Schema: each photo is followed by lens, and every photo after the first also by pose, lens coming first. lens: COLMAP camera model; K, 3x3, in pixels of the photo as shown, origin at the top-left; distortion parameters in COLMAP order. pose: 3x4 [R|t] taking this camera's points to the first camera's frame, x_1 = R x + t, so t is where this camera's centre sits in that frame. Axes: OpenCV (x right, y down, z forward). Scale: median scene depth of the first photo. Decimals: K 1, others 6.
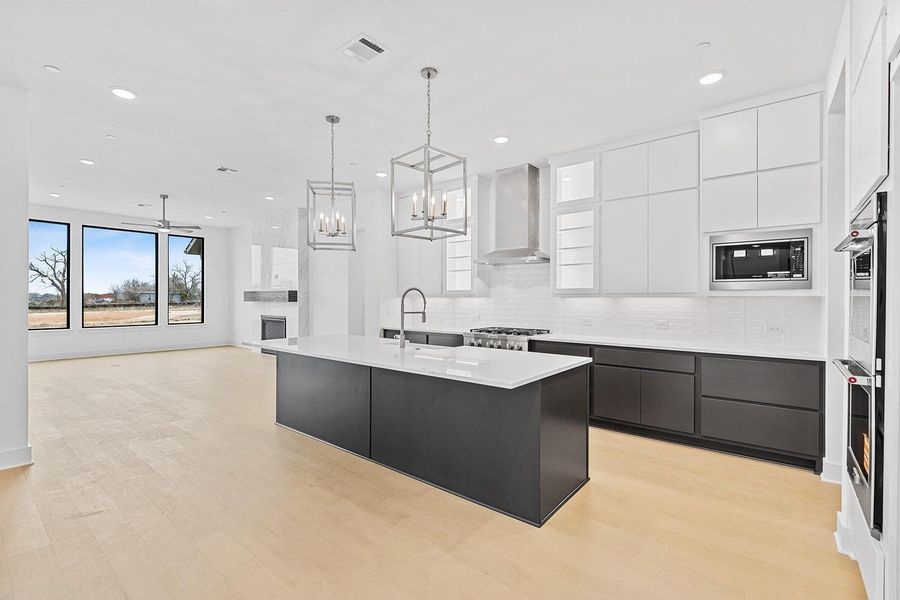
lens RADIAL K [[403.8, 0, 452.2], [0, 403.8, 295.2], [0, 0, 1]] dist [0.000878, -0.000744]
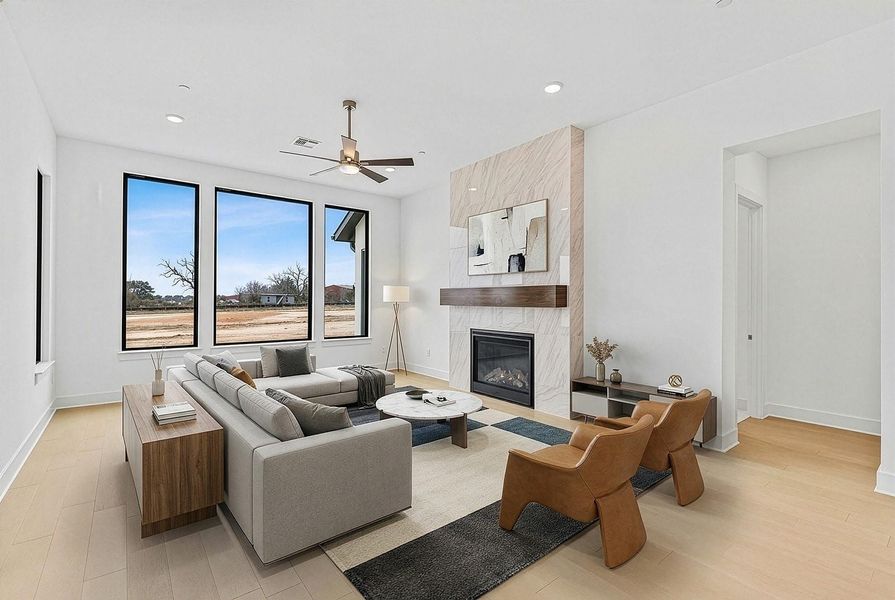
lens RADIAL K [[400.6, 0, 445.8], [0, 400.6, 298.5], [0, 0, 1]] dist [0.001355, 0.000166]
pose [[0.976537, 0.002908, -0.215329, -0.341891], [-0.002391, 0.999994, 0.002661, 0.003513], [0.215335, -0.002084, 0.976538, 0.371882]]
